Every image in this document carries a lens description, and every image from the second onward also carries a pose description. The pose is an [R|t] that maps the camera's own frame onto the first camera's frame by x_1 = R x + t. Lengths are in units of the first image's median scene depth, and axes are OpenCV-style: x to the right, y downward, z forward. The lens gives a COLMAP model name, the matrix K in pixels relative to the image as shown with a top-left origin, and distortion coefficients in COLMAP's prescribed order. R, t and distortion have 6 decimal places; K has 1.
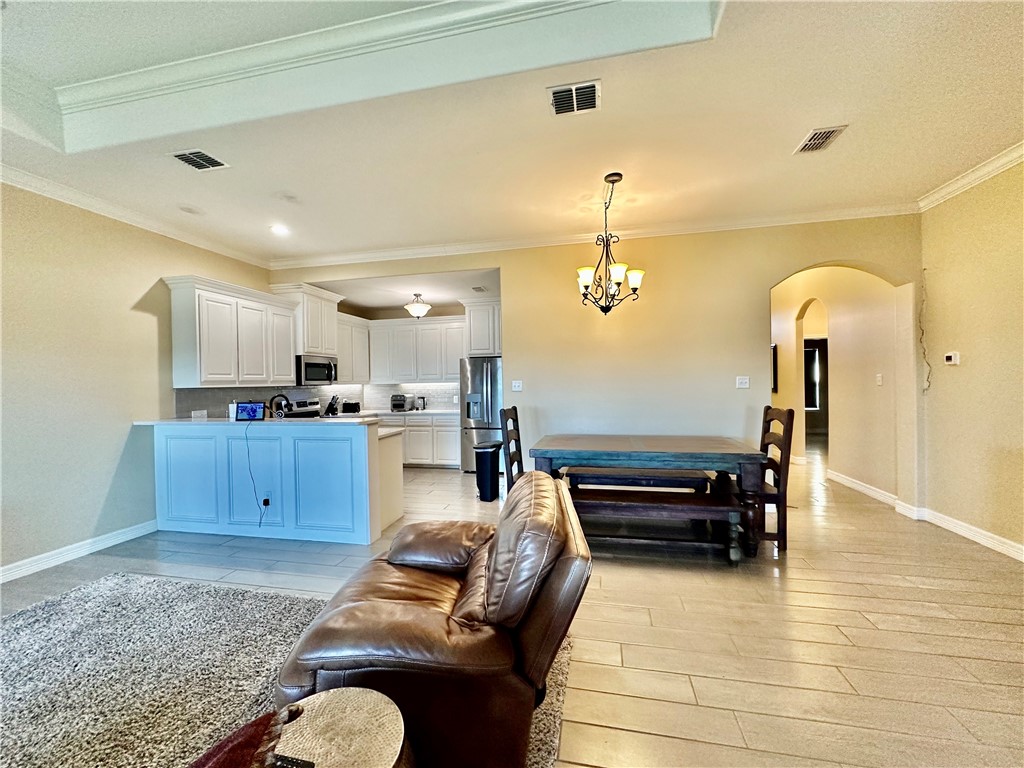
lens RADIAL K [[407.8, 0, 512.5], [0, 407.8, 384.4], [0, 0, 1]] dist [-0.003028, 0.000546]
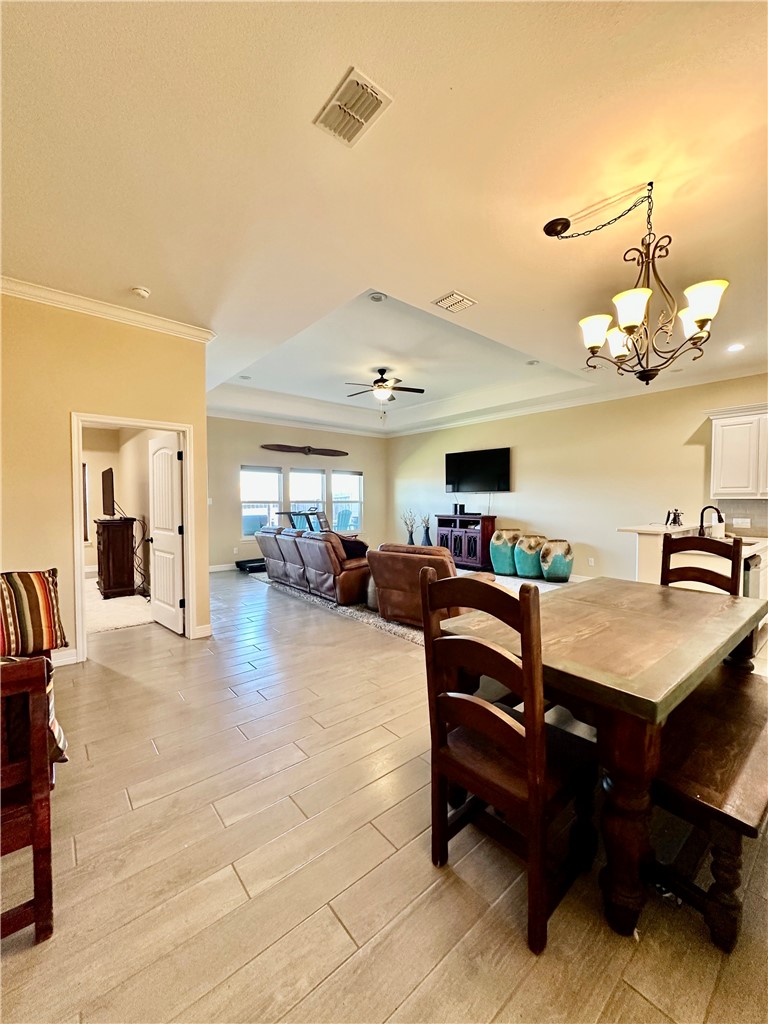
lens RADIAL K [[407.8, 0, 385.0], [0, 407.8, 512.6], [0, 0, 1]] dist [-0.003028, 0.000546]
pose [[-0.616230, 0.040927, -0.786502, 0.754396], [0.003662, 0.998787, 0.049104, -0.013660], [0.787557, 0.027379, -0.615633, 0.881444]]
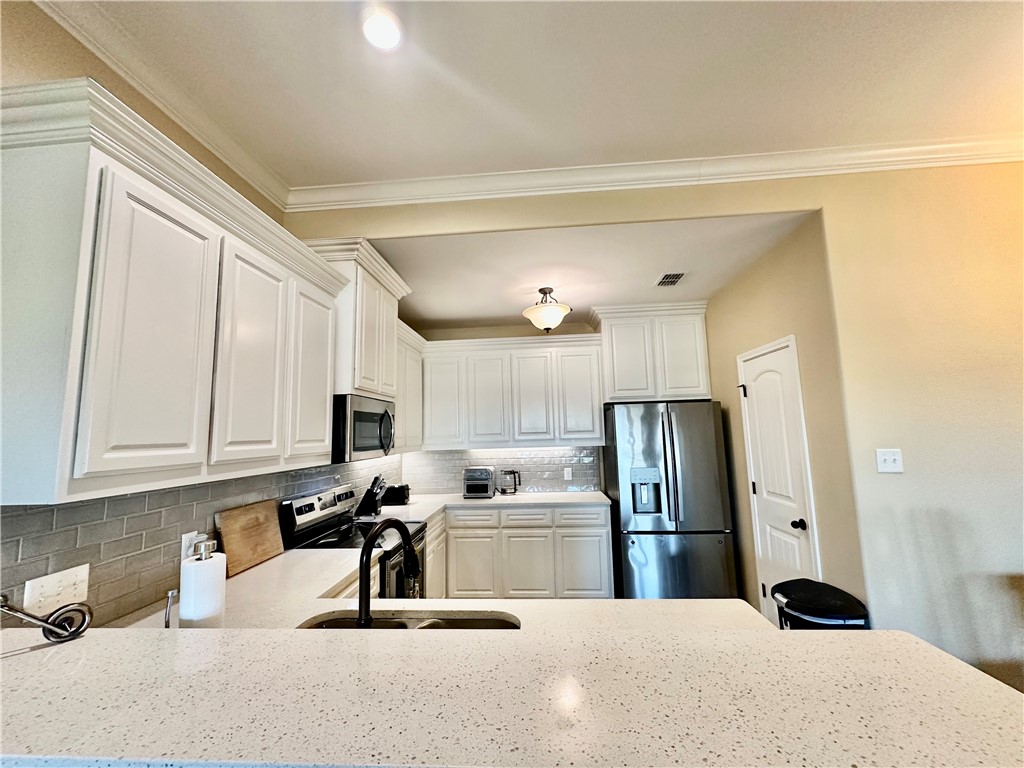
lens RADIAL K [[407.8, 0, 513.0], [0, 407.8, 382.8], [0, 0, 1]] dist [-0.003028, 0.000546]
pose [[0.991103, 0.006183, 0.132950, -0.469522], [0.011665, 0.991042, -0.133042, -0.026716], [-0.132582, 0.133409, 0.982153, 0.630864]]
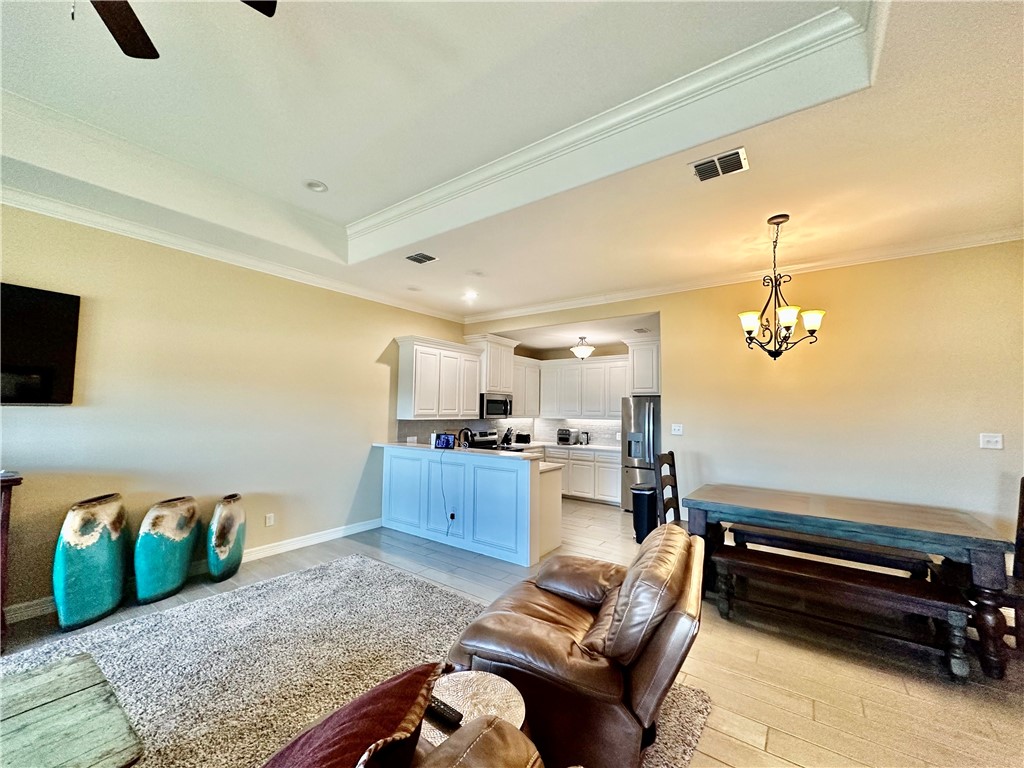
lens RADIAL K [[407.8, 0, 511.9], [0, 407.8, 383.4], [0, 0, 1]] dist [-0.003028, 0.000546]
pose [[0.912776, 0.004037, -0.408441, 0.050355], [-0.033755, 0.997276, -0.065578, -0.029962], [0.407064, 0.073645, 0.910426, -0.064998]]
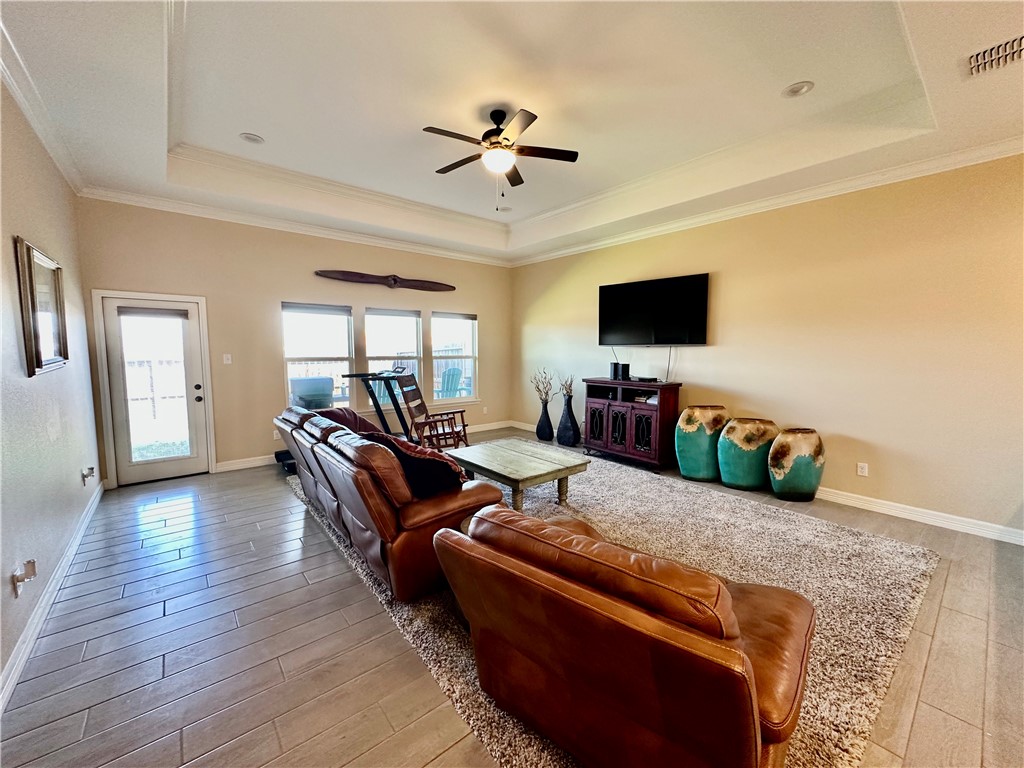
lens RADIAL K [[407.8, 0, 512.6], [0, 407.8, 385.0], [0, 0, 1]] dist [-0.003028, 0.000546]
pose [[-0.616902, 0.085499, -0.782382, 0.250979], [0.001081, 0.994173, 0.107791, -0.026054], [0.787039, 0.065651, -0.613400, 0.509677]]
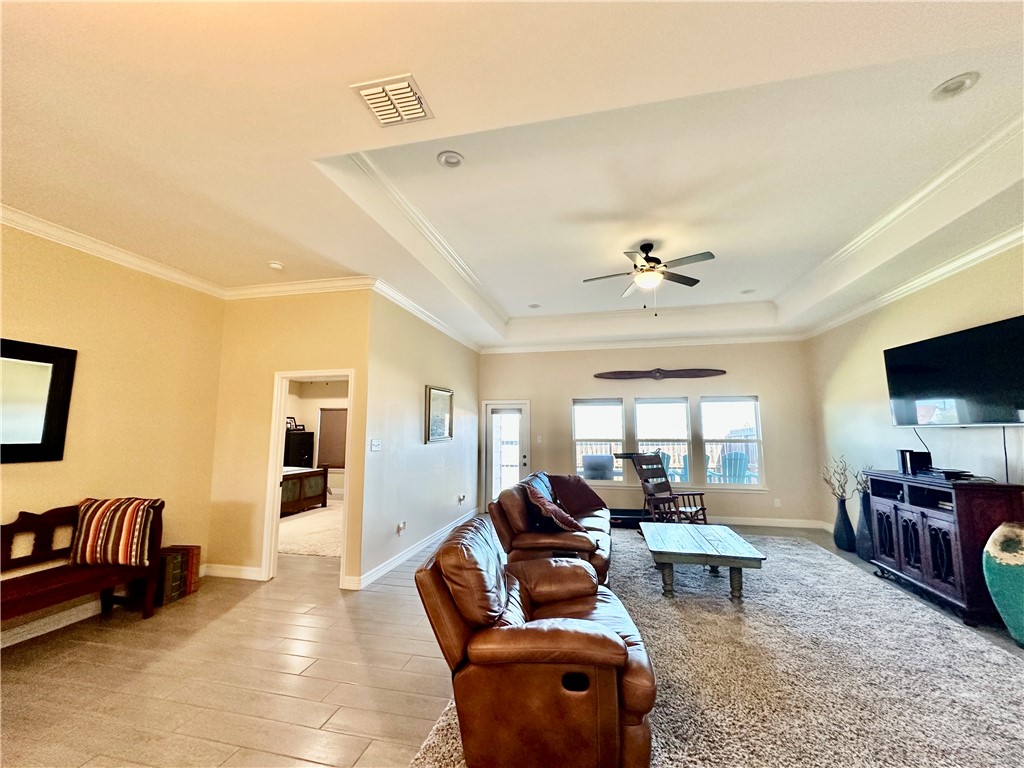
lens RADIAL K [[407.8, 0, 511.1], [0, 407.8, 385.0], [0, 0, 1]] dist [-0.003028, 0.000546]
pose [[-0.999716, 0.018806, 0.014654, -0.039312], [0.017133, 0.994113, -0.106988, -0.022007], [-0.016580, -0.106707, -0.994152, 0.898166]]
